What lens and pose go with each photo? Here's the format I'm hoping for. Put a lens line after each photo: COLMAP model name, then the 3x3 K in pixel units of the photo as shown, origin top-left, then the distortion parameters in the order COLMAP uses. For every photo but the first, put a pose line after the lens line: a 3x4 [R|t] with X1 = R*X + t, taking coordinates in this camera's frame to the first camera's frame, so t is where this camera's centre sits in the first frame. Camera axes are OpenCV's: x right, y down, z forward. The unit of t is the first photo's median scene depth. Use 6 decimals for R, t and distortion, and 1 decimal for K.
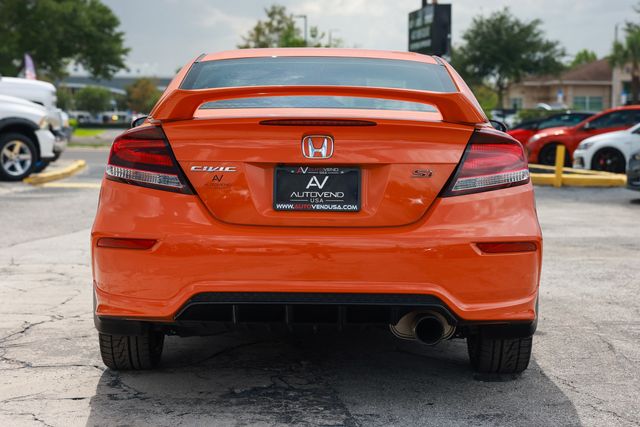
lens RADIAL K [[1264.1, 0, 320.5], [0, 1264.1, 215.1], [0, 0, 1]] dist [0.192547, 0.000000]
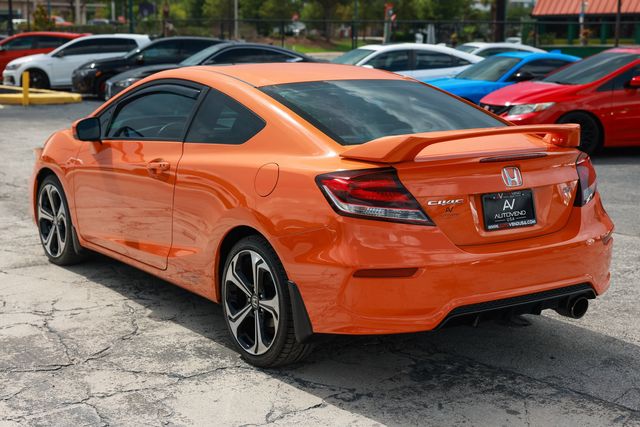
lens RADIAL K [[961.4, 0, 319.5], [0, 961.4, 215.7], [0, 0, 1]] dist [0.061337, 0.000000]
pose [[0.826712, -0.109842, 0.551798, -0.606644], [0.045884, 0.990653, 0.128458, -0.129205], [-0.560751, -0.080879, 0.824025, 0.274552]]
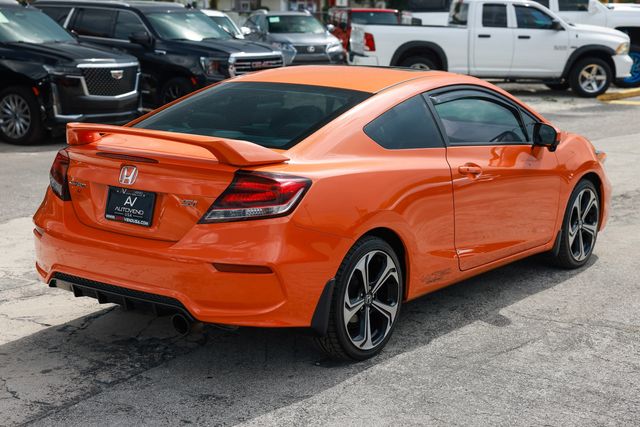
lens RADIAL K [[1042.3, 0, 318.7], [0, 1042.3, 212.7], [0, 0, 1]] dist [0.032257, 0.000000]
pose [[0.817231, 0.108970, -0.565915, 0.692571], [-0.048955, 0.991538, 0.120230, -0.137703], [0.574228, -0.070552, 0.815650, 0.185122]]
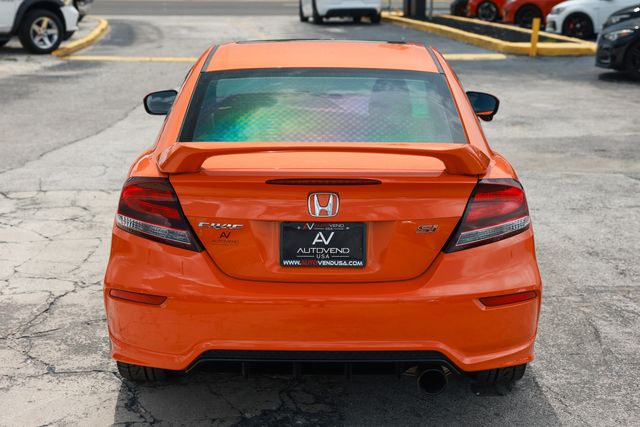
lens RADIAL K [[1107.3, 0, 320.8], [0, 1107.3, 211.0], [0, 0, 1]] dist [0.105982, 0.000000]
pose [[0.999973, -0.007275, 0.001275, -0.004787], [0.007020, 0.989841, 0.142008, -0.153132], [-0.002295, -0.141995, 0.989865, 0.105299]]
